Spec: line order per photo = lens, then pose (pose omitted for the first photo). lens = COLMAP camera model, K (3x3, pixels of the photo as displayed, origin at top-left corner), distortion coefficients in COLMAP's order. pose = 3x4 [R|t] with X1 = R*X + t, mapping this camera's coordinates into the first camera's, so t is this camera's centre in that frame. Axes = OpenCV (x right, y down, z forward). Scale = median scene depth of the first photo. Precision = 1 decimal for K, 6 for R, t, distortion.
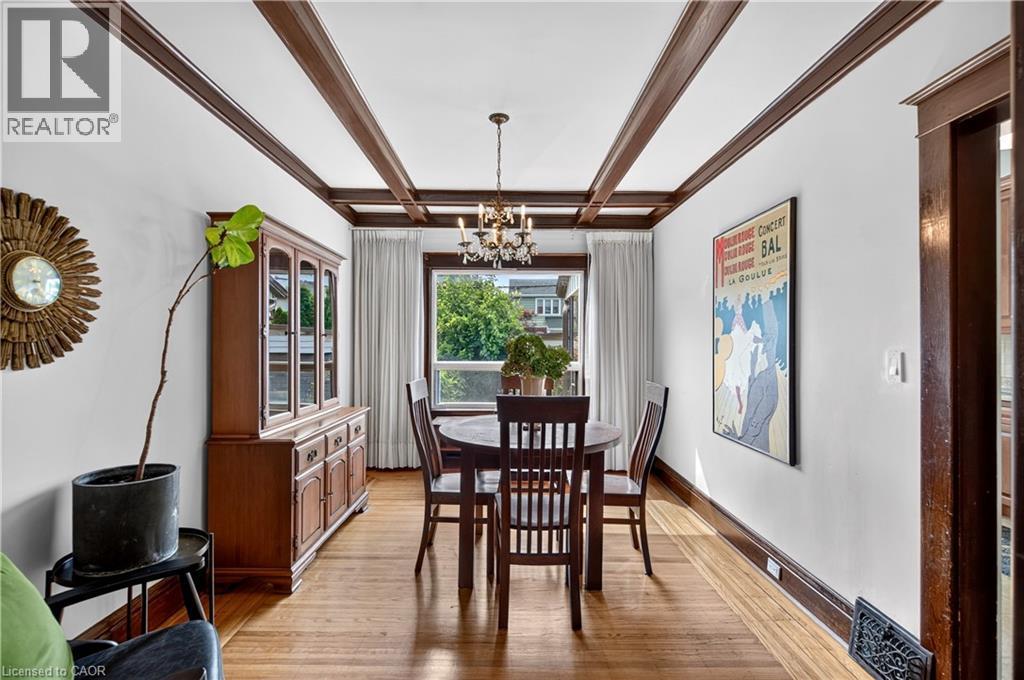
lens RADIAL K [[453.2, 0, 499.8], [0, 453.2, 342.3], [0, 0, 1]] dist [0.000694, -0.000289]
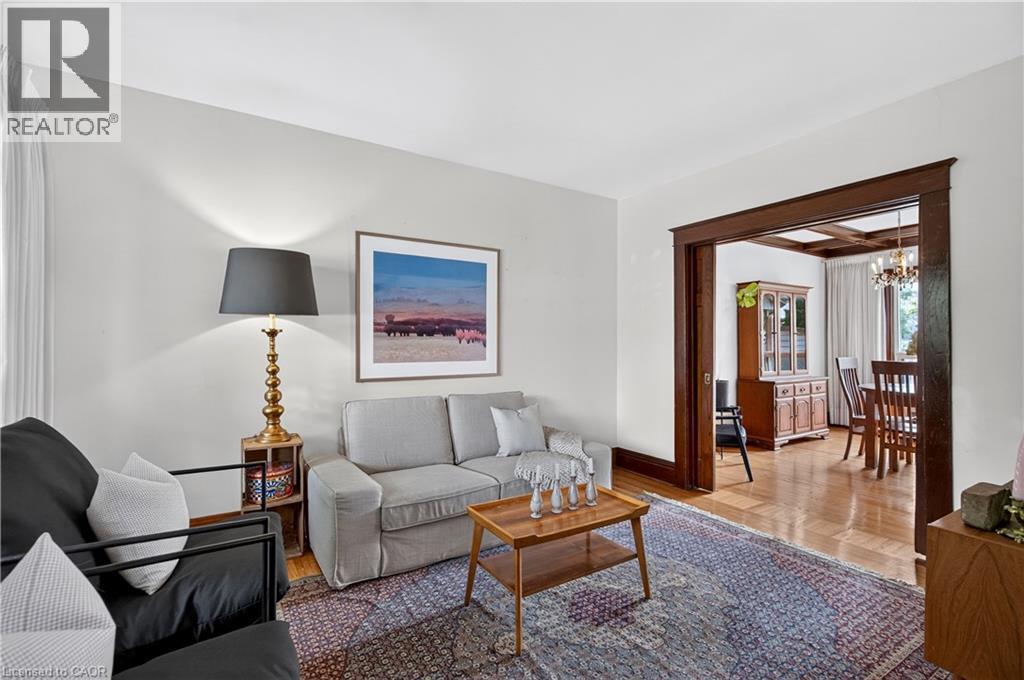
lens RADIAL K [[461.4, 0, 508.7], [0, 461.4, 331.2], [0, 0, 1]] dist [-0.000715, -0.000531]
pose [[0.522946, -0.013985, -0.852251, 0.699028], [0.005701, 0.999900, -0.012910, -0.006709], [0.852347, 0.001892, 0.522974, -1.137312]]
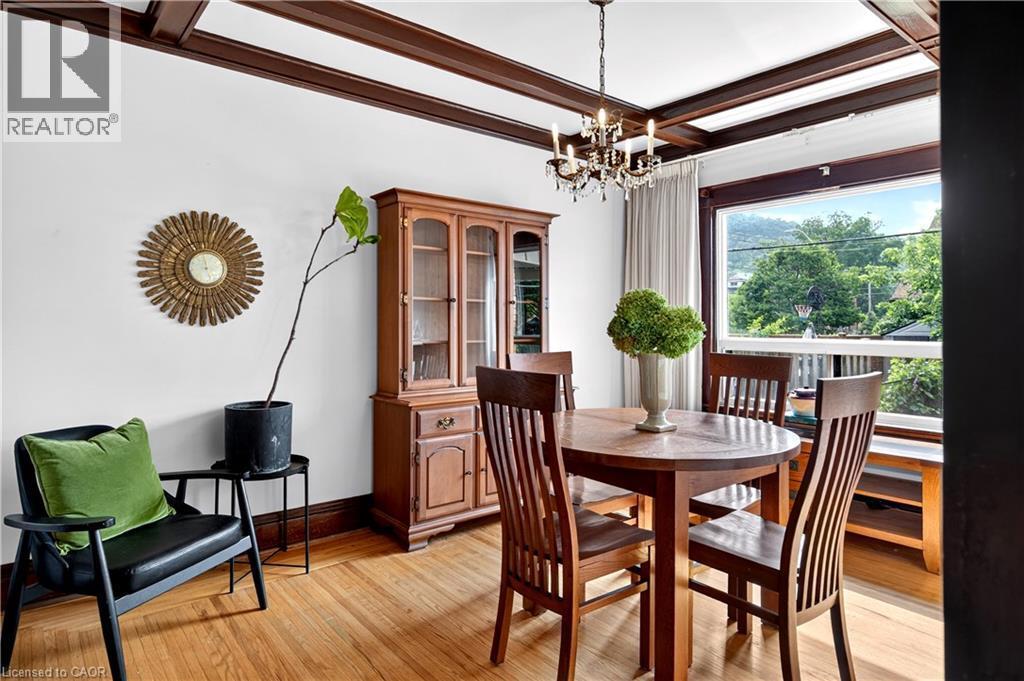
lens RADIAL K [[582.6, 0, 511.9], [0, 582.6, 318.8], [0, 0, 1]] dist [-0.002339, -0.000497]
pose [[0.644998, -0.011526, -0.764097, 0.626667], [0.007322, 0.999934, -0.008903, 0.033888], [0.764149, 0.000148, 0.645040, 0.286399]]
